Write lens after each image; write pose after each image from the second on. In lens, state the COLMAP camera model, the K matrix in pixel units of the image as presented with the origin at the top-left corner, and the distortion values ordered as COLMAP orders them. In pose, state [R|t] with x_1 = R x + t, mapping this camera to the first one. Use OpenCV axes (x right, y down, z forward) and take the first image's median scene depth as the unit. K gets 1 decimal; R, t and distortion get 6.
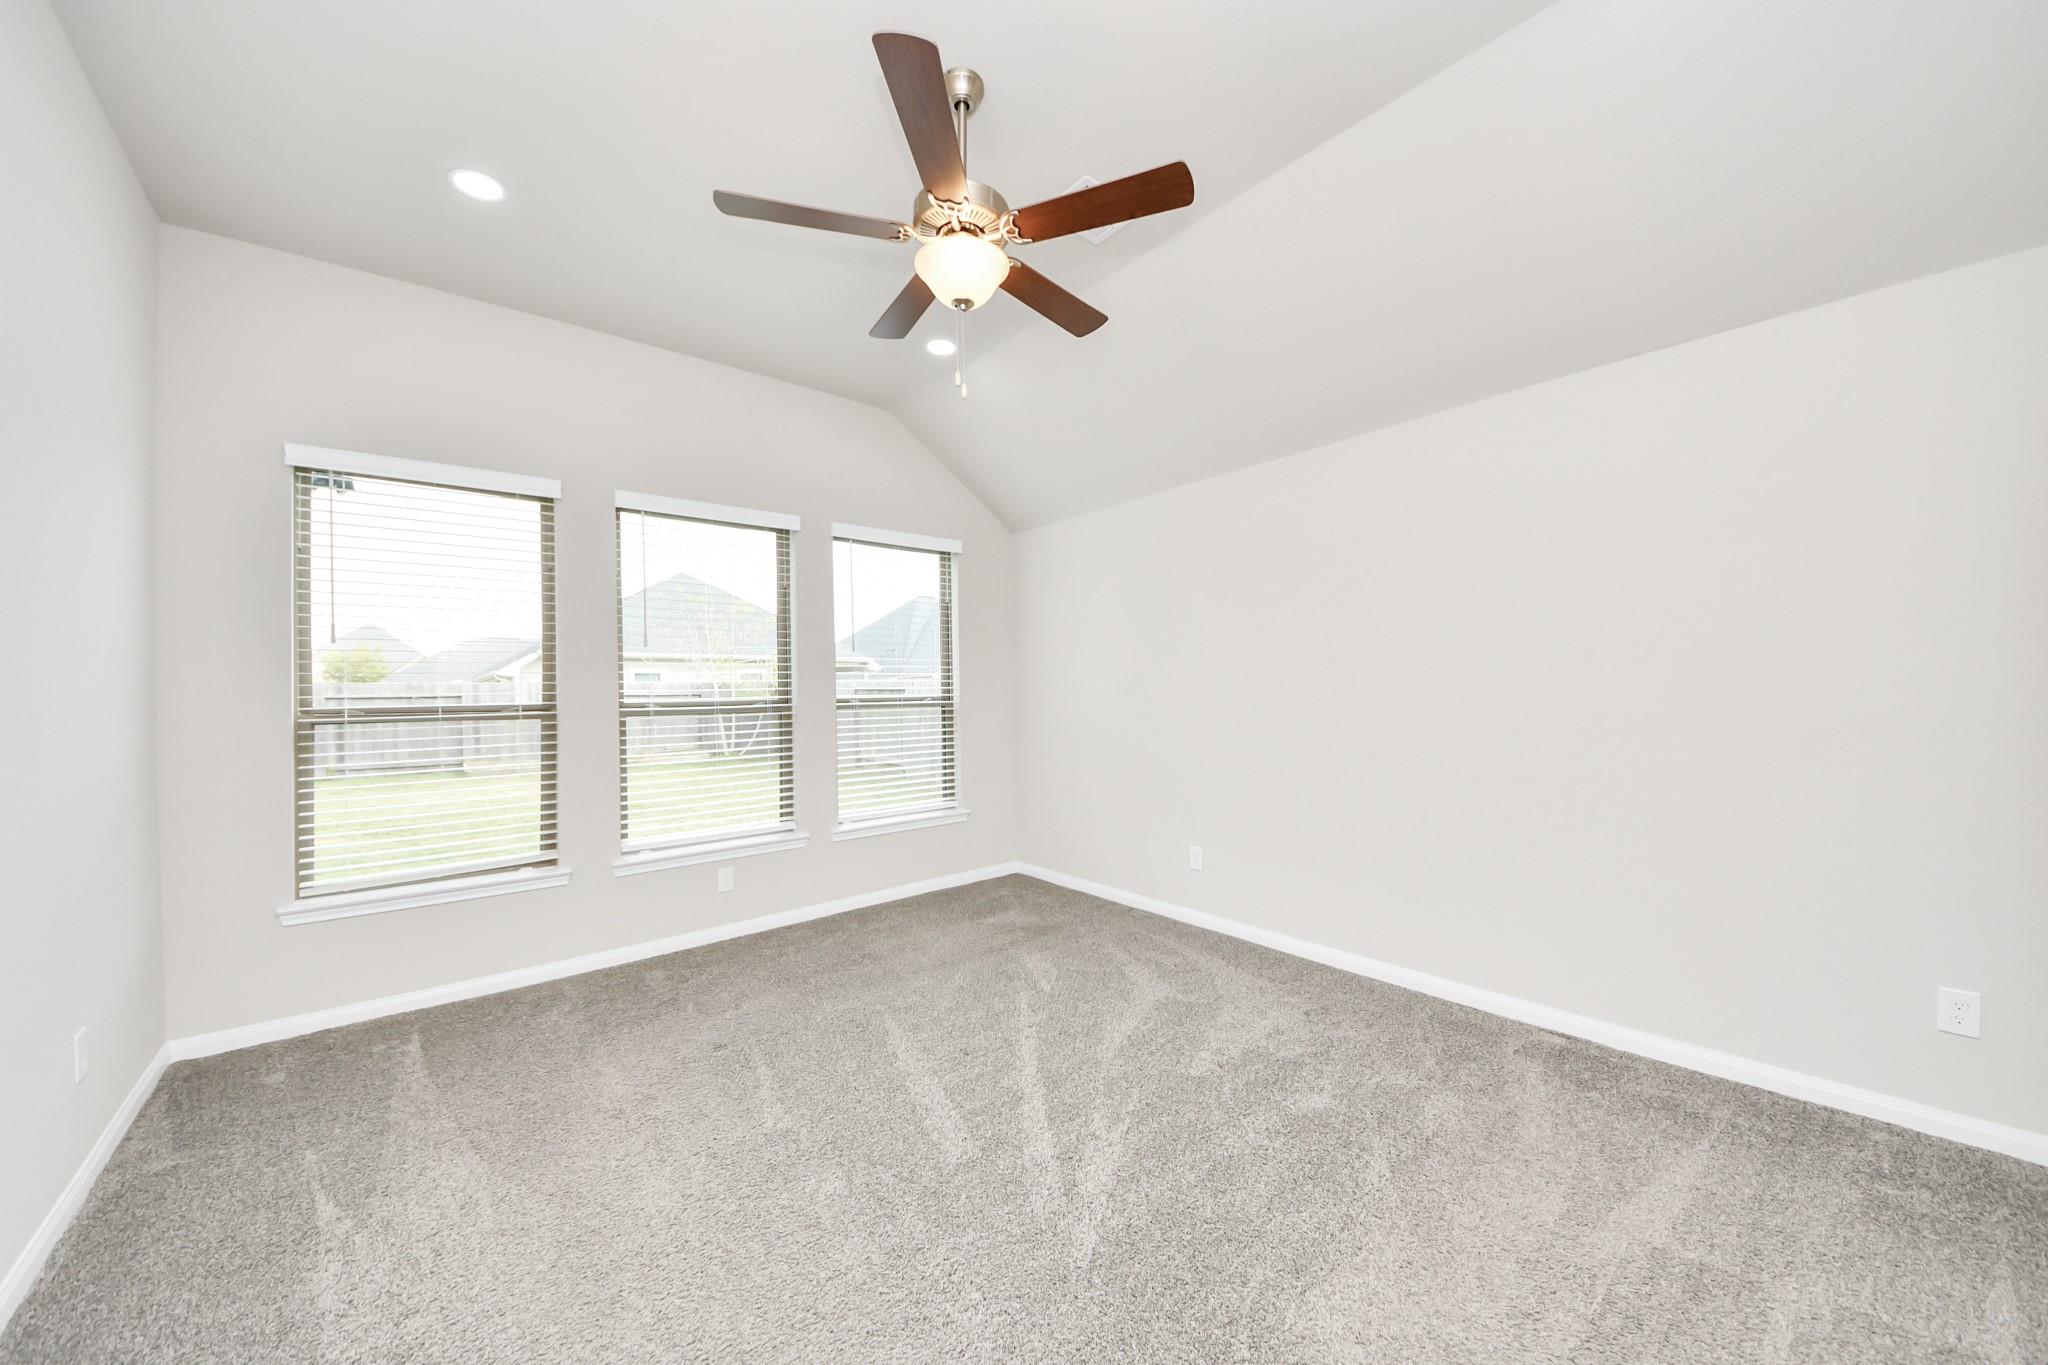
lens RADIAL K [[695.7, 0, 1017.3], [0, 695.7, 692.1], [0, 0, 1]] dist [-0.016863, -0.000034]
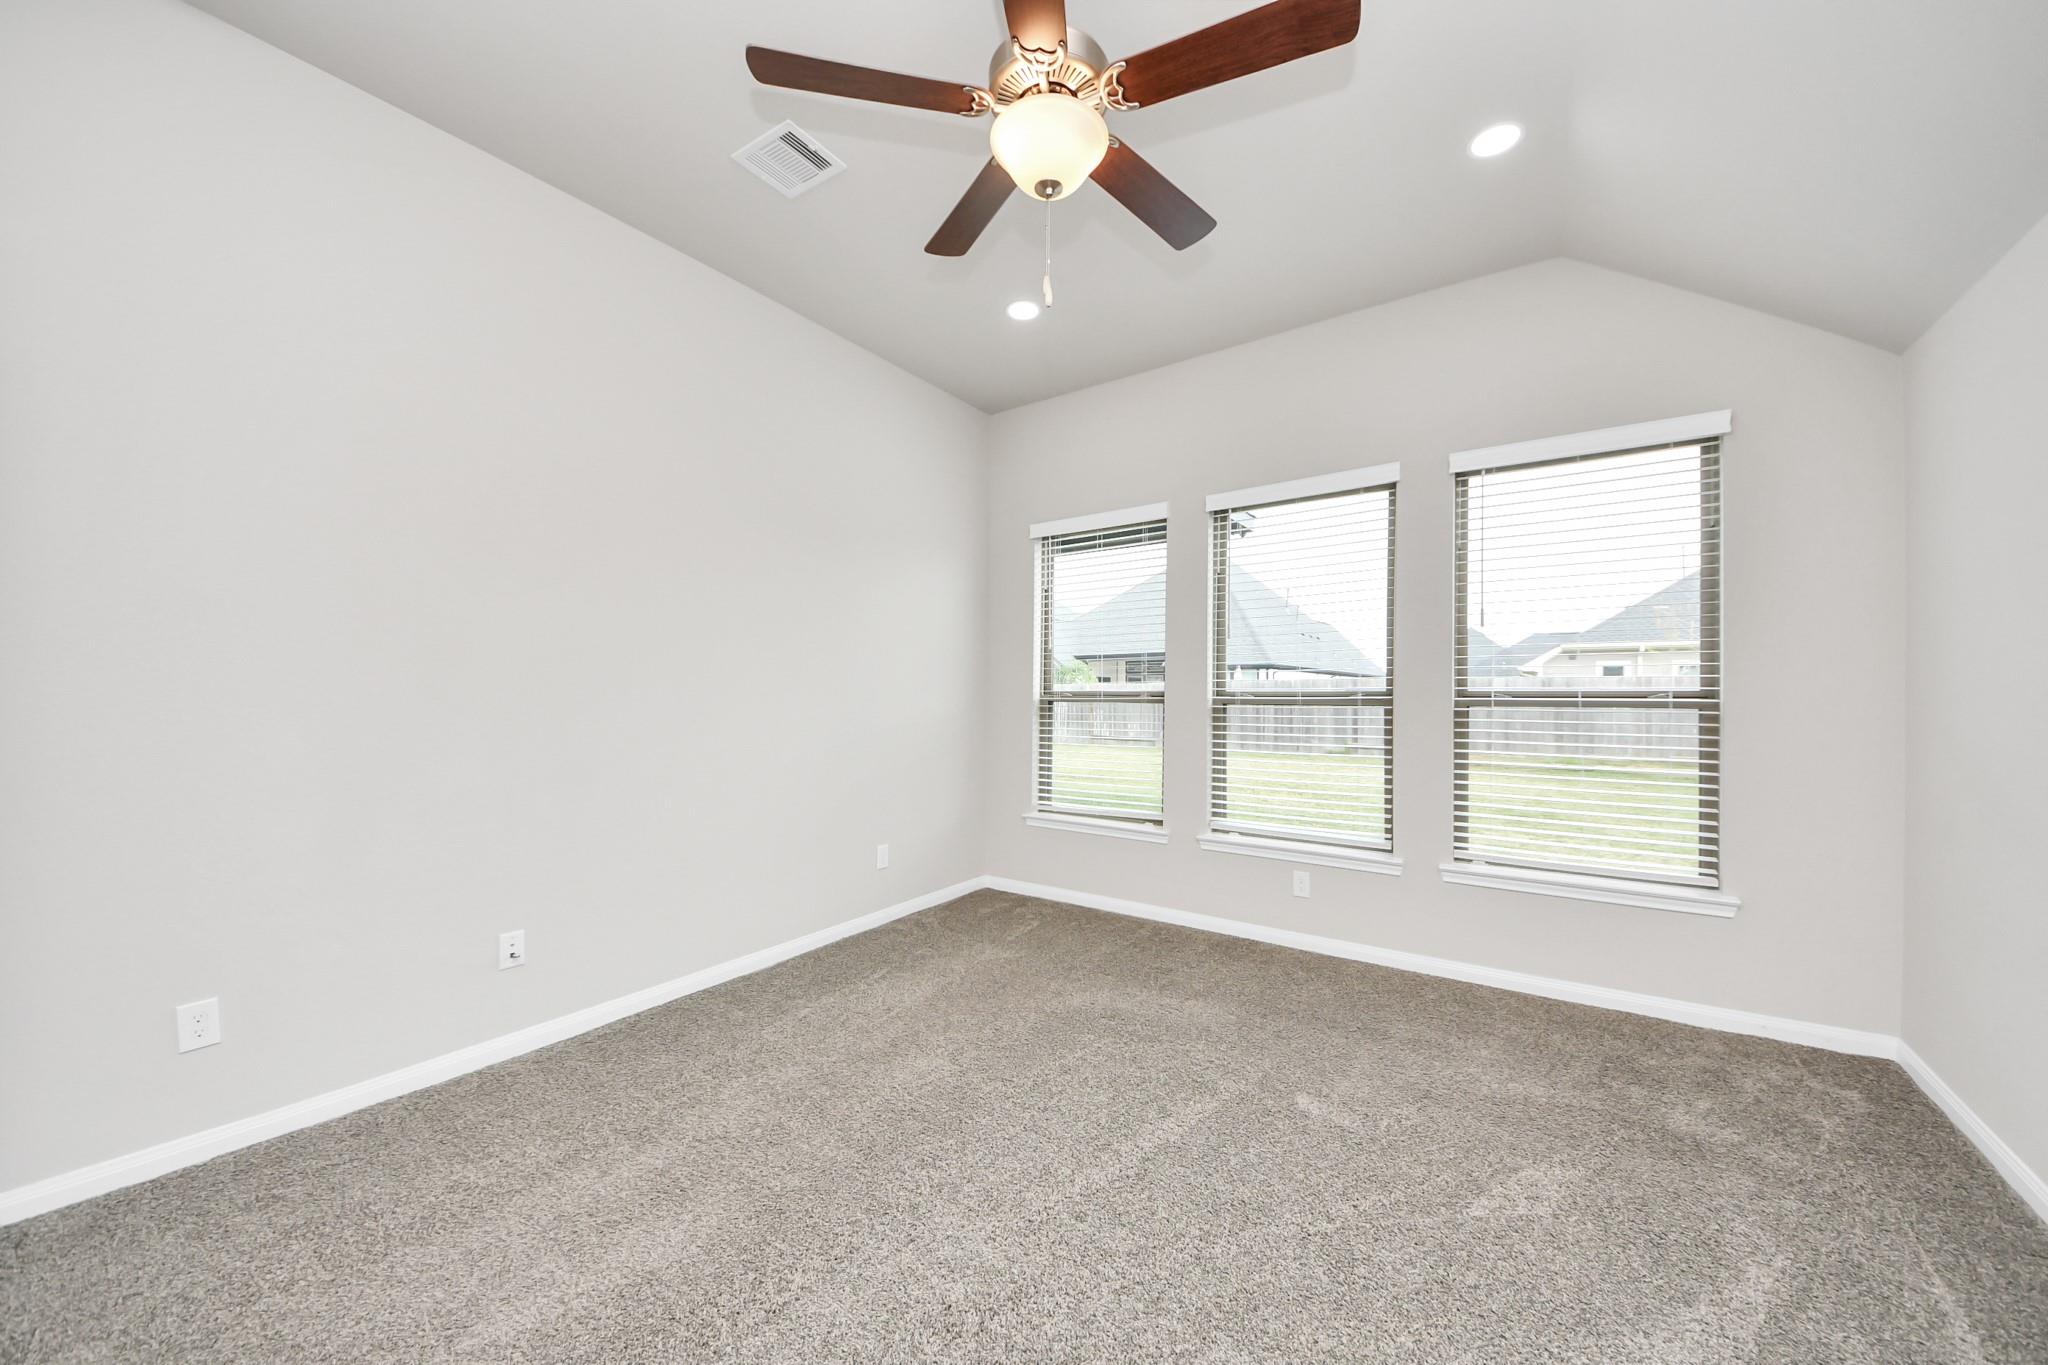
lens RADIAL K [[771.5, 0, 1024.0], [0, 771.5, 682.5], [0, 0, 1]] dist [-0.009735, -0.000231]
pose [[0.244603, 0.013869, -0.969524, 0.383857], [-0.004511, 0.999903, 0.013165, -0.007944], [0.969613, 0.001153, 0.244642, 0.314984]]
